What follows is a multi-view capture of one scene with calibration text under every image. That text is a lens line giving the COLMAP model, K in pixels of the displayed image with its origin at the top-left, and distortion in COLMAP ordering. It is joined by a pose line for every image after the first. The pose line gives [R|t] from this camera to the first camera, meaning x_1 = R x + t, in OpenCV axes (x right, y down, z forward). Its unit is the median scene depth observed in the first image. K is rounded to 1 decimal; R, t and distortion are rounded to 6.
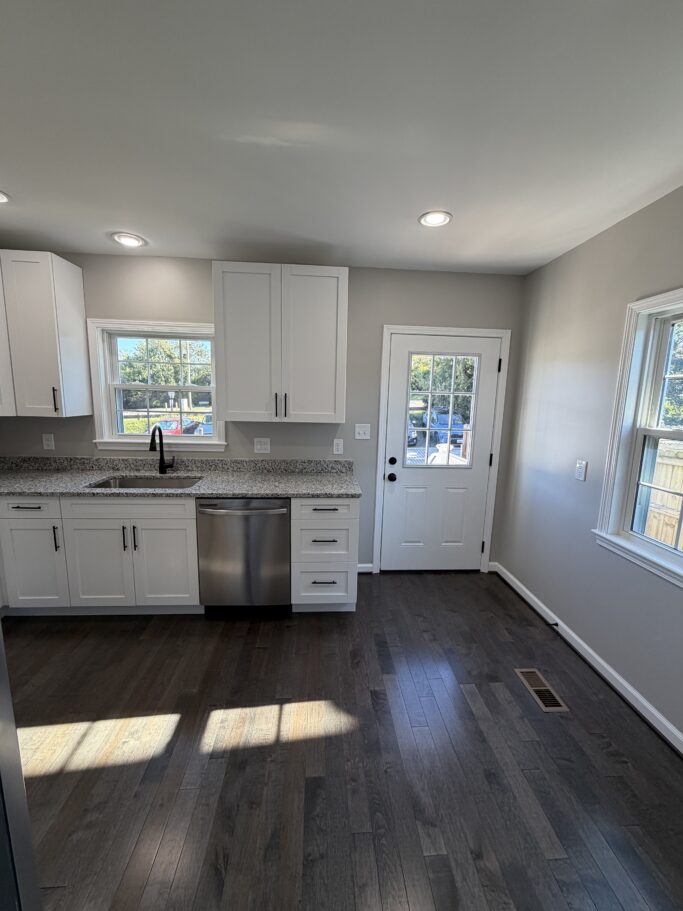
lens RADIAL K [[364.4, 0, 346.4], [0, 364.4, 454.9], [0, 0, 1]] dist [0.002098, 0.000231]
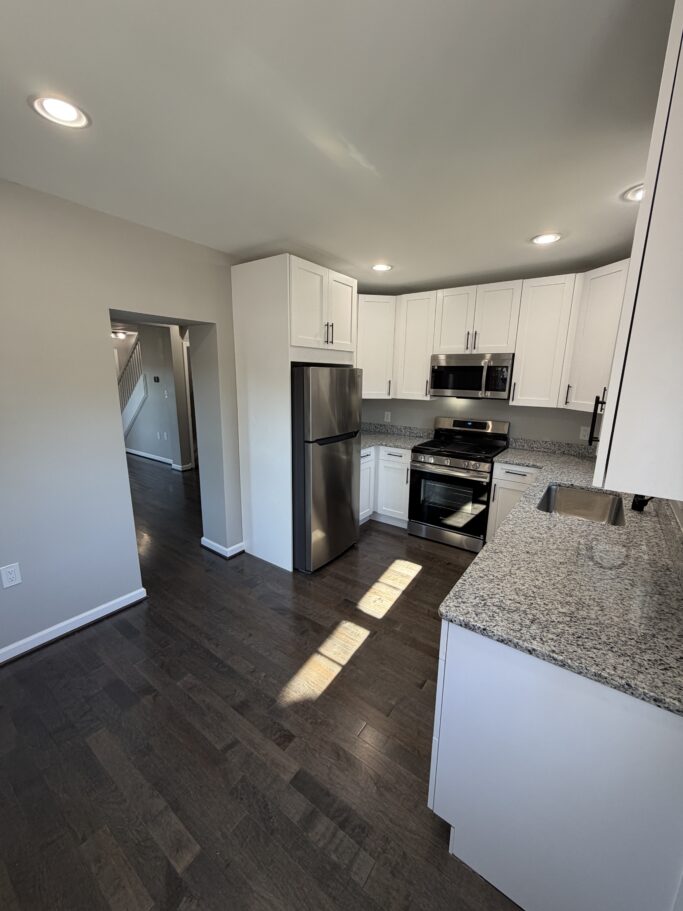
lens RADIAL K [[364.4, 0, 335.8], [0, 364.4, 454.9], [0, 0, 1]] dist [0.002098, 0.000231]
pose [[-0.654555, 0.135742, -0.743729, 0.634778], [-0.151483, 0.940250, 0.304930, -0.291097], [0.740683, 0.312256, -0.594883, 1.575955]]
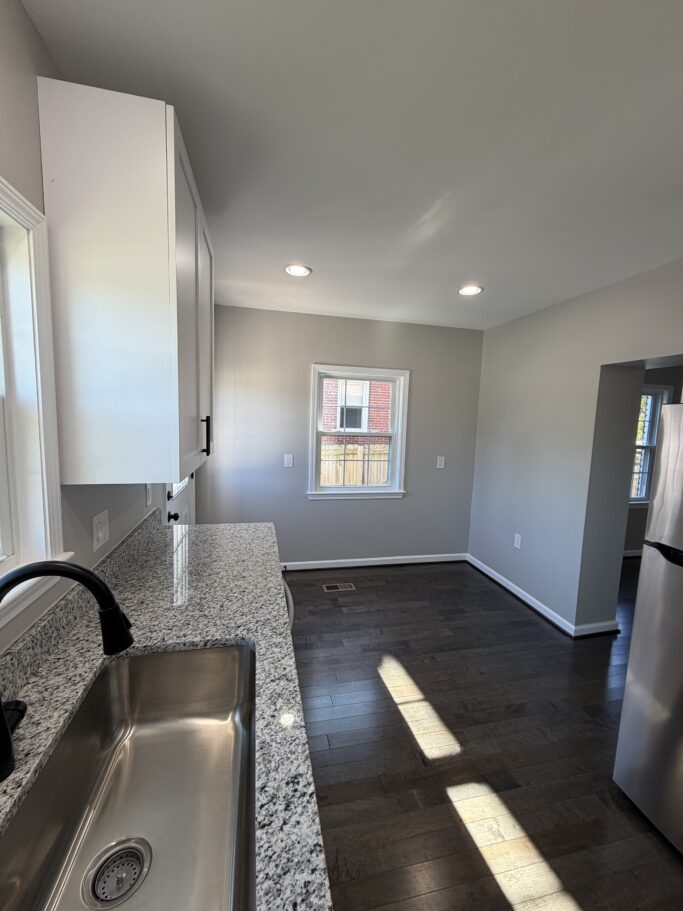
lens RADIAL K [[364.4, 0, 340.2], [0, 364.4, 452.1], [0, 0, 1]] dist [0.002098, 0.000231]
pose [[-0.140039, -0.129892, 0.981589, -1.222608], [0.125622, 0.981016, 0.147739, -0.259693], [-0.982145, 0.143999, -0.121064, 1.294844]]
